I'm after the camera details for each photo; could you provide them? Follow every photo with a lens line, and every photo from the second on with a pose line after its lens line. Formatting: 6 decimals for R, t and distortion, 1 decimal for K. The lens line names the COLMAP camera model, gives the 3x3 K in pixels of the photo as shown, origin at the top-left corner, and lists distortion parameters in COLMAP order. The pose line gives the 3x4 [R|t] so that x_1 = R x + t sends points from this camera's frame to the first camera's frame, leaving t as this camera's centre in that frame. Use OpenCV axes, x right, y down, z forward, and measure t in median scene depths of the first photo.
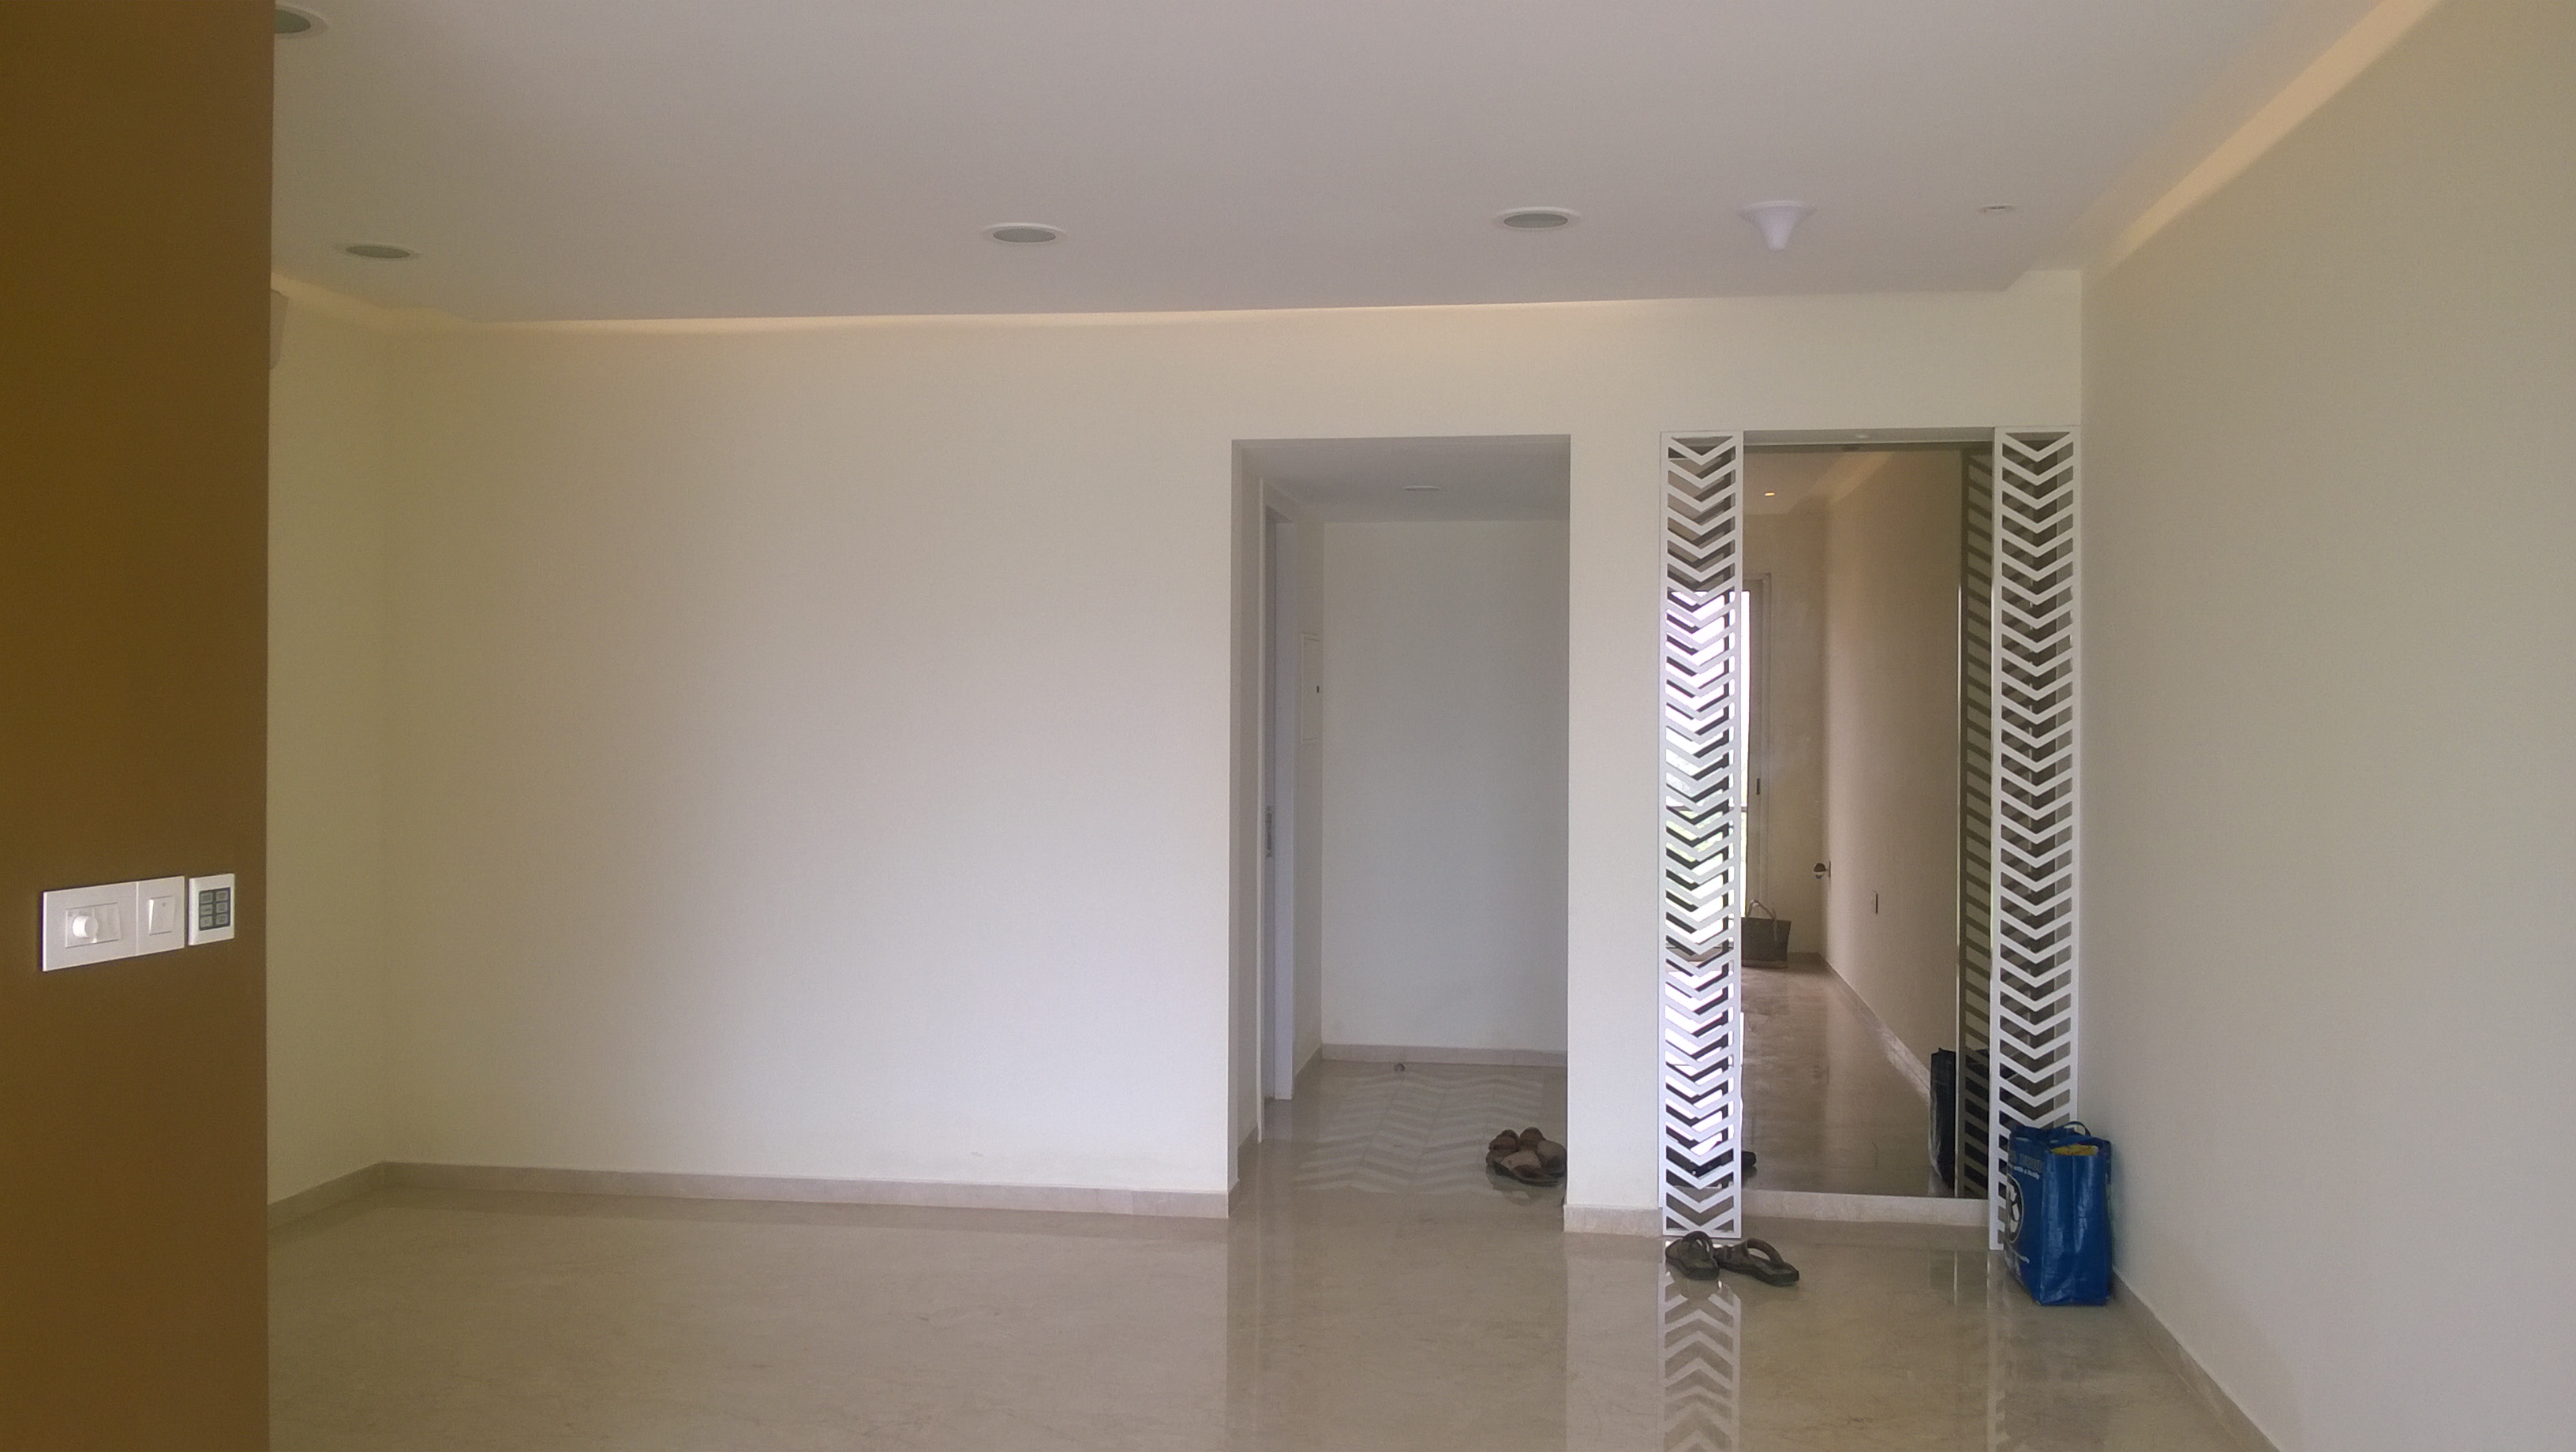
lens RADIAL K [[2136.7, 0, 1288.0], [0, 2136.7, 726.0], [0, 0, 1]] dist [0.001584, -0.001230]
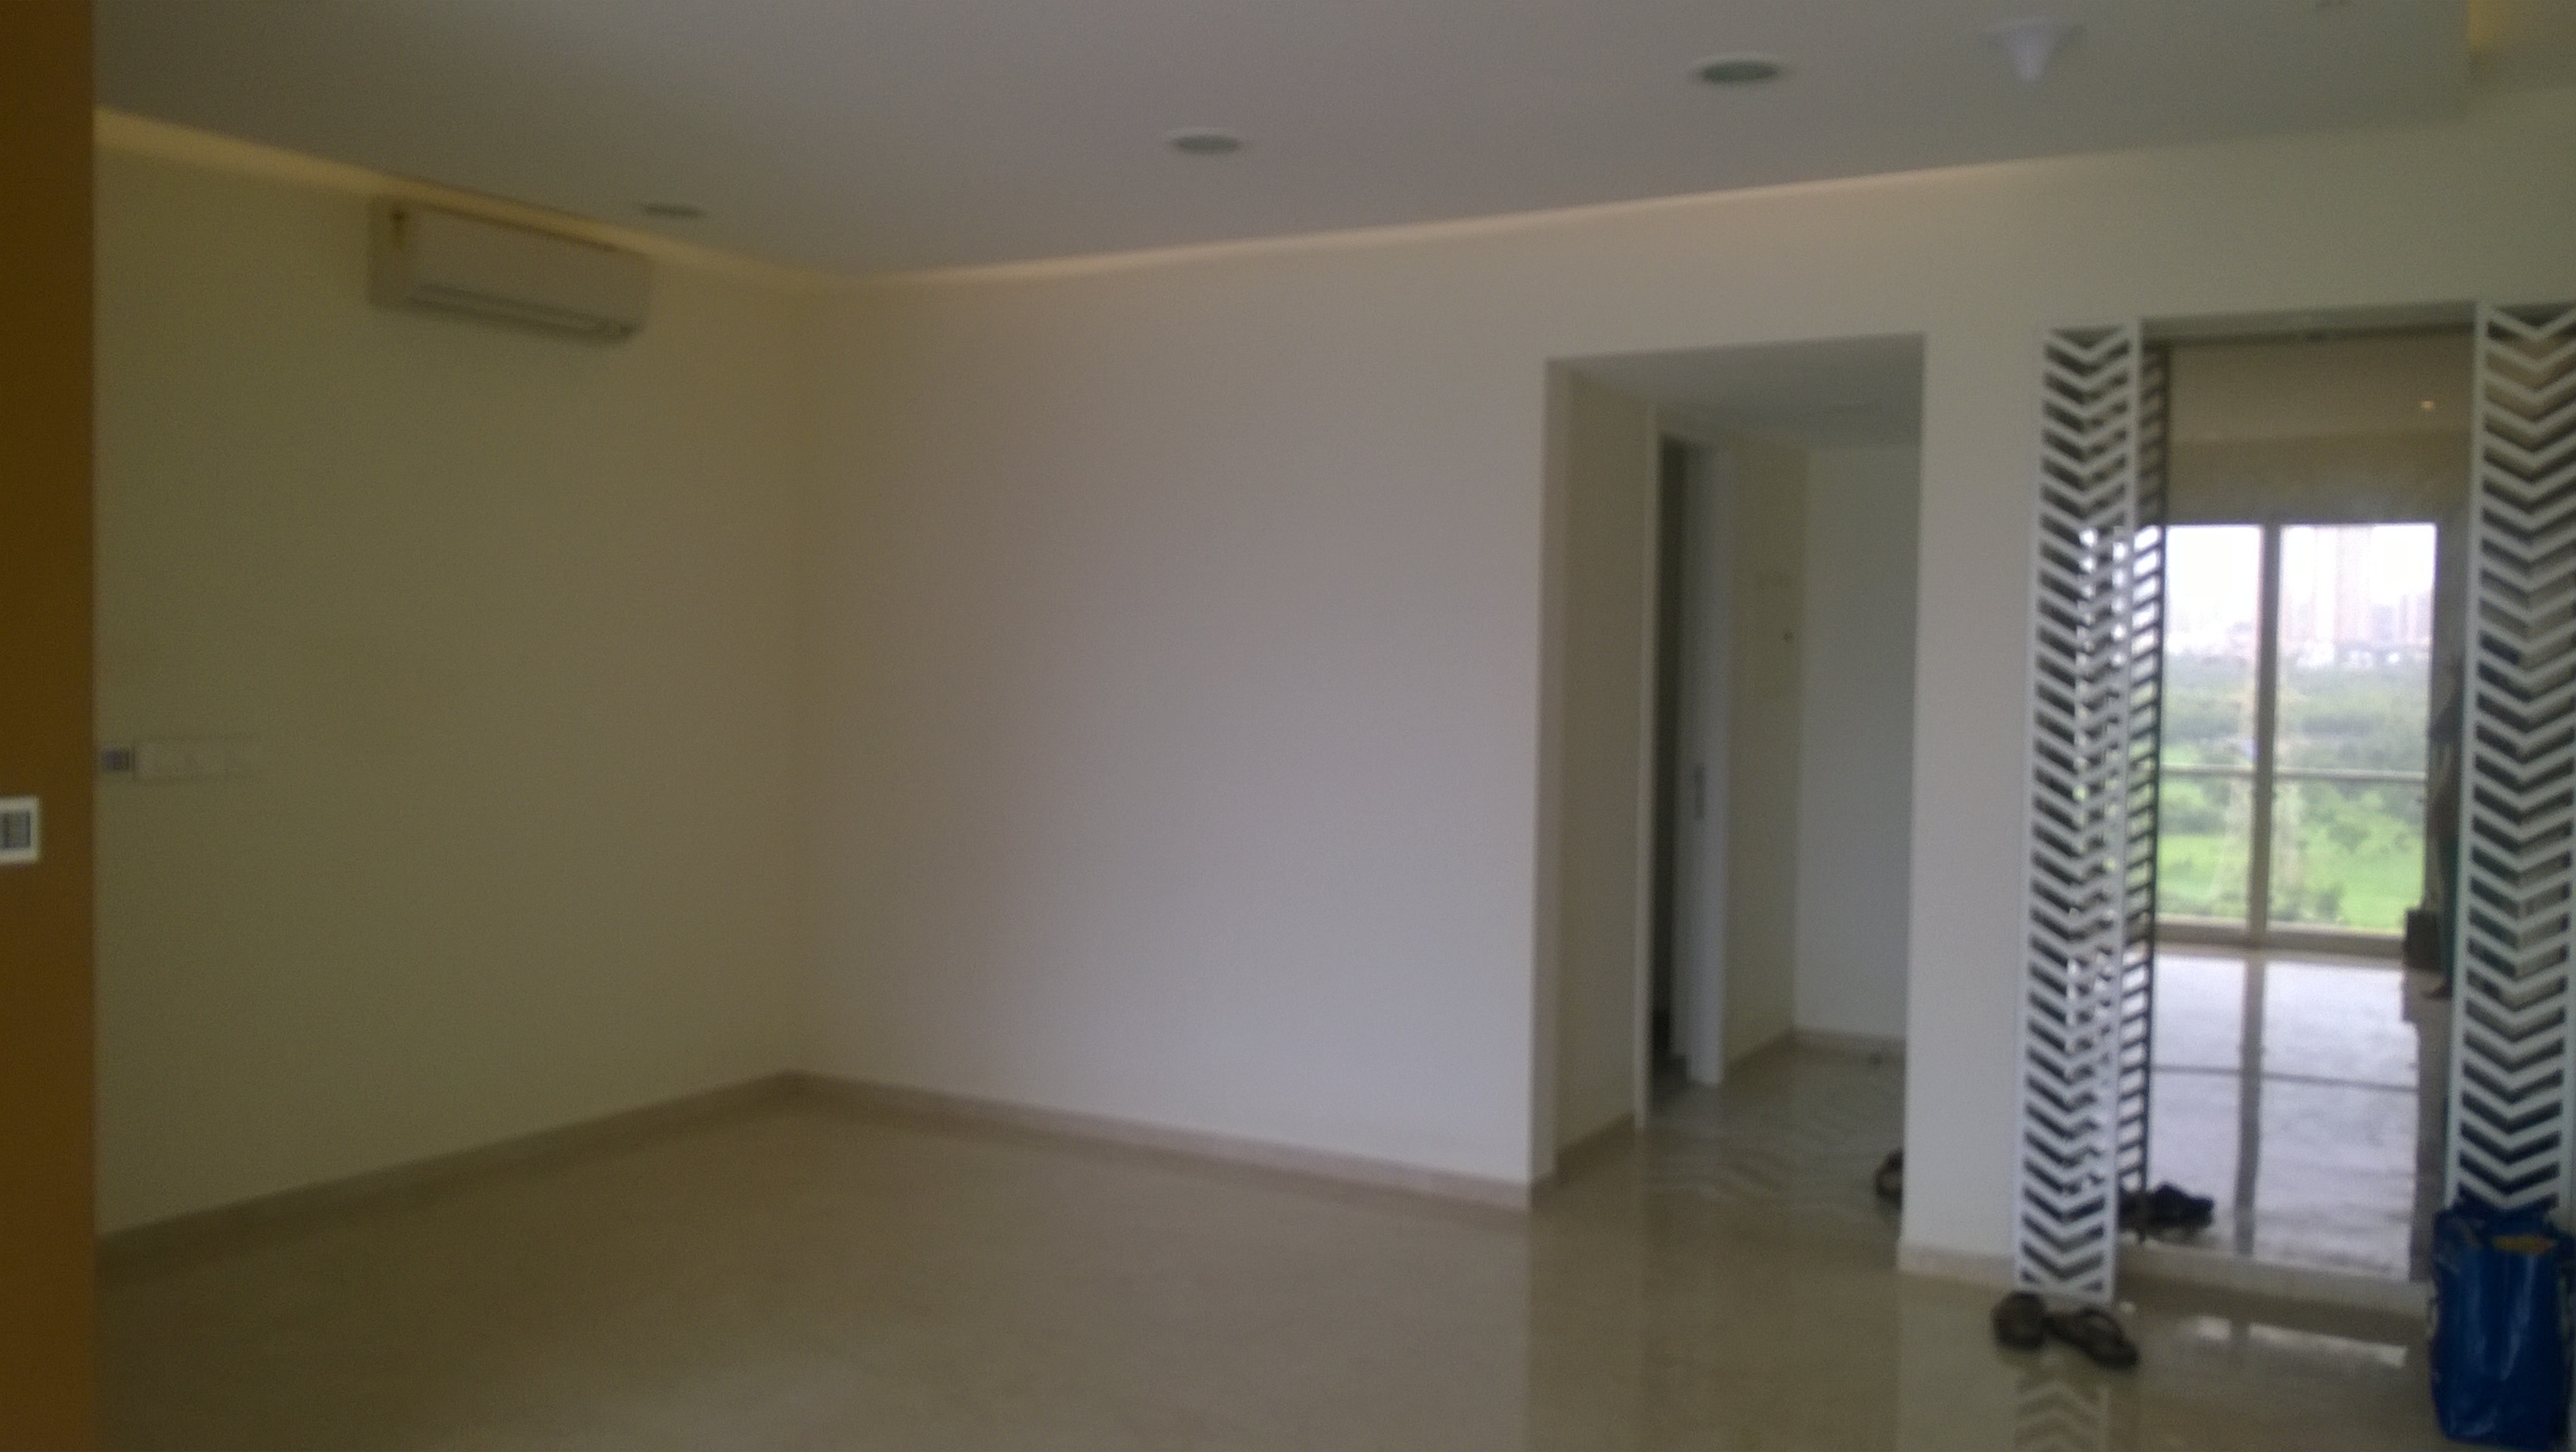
lens RADIAL K [[2128.6, 0, 1288.0], [0, 2128.6, 787.3], [0, 0, 1]] dist [-0.006703, -0.012970]
pose [[0.922731, 0.035141, -0.383840, 0.229719], [-0.014283, 0.998269, 0.057056, -0.003072], [0.385180, -0.047165, 0.921635, 0.126788]]
